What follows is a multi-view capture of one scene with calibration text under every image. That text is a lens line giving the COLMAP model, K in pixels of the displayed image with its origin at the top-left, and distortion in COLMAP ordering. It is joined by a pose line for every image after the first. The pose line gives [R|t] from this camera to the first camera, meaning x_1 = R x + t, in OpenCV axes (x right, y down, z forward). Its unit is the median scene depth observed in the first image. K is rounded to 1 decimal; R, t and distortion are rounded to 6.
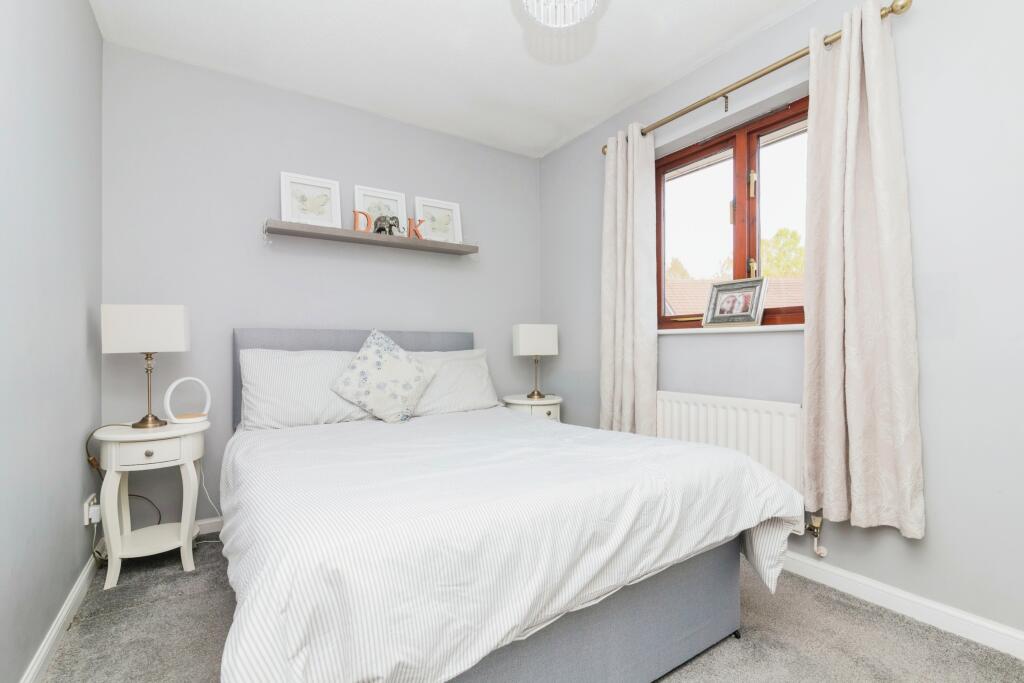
lens RADIAL K [[464.7, 0, 517.1], [0, 464.7, 342.6], [0, 0, 1]] dist [-0.000867, -0.000292]
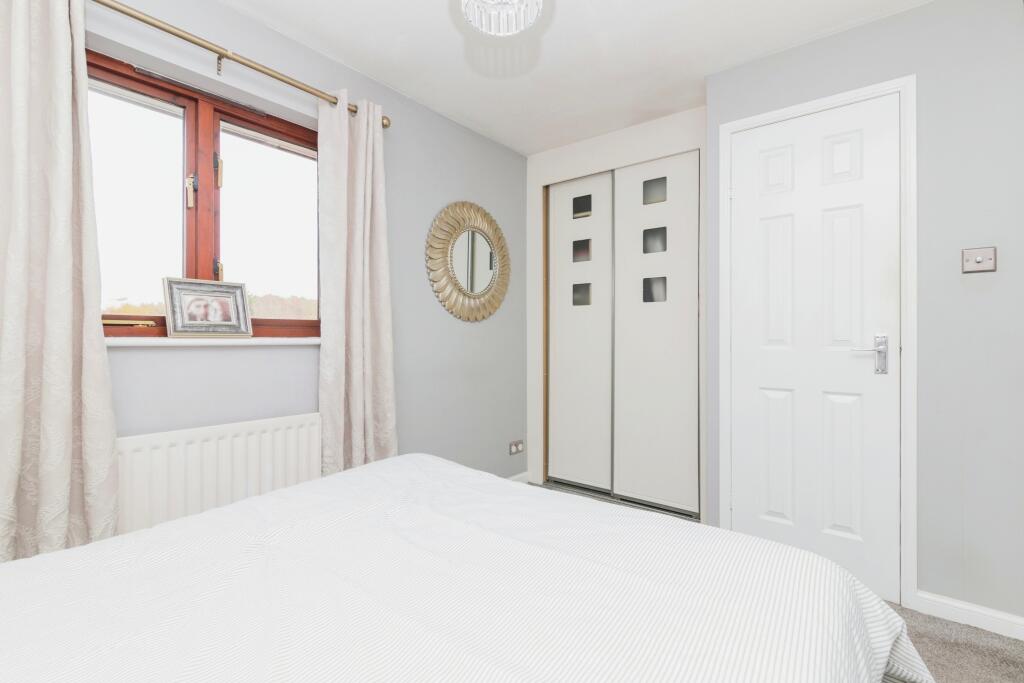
lens RADIAL K [[464.7, 0, 517.1], [0, 464.7, 342.6], [0, 0, 1]] dist [-0.000867, -0.000292]
pose [[-0.308741, 0.007337, 0.951118, -0.468601], [0.003242, 0.999973, -0.006662, -0.018399], [-0.951141, 0.001027, -0.308756, 0.732175]]
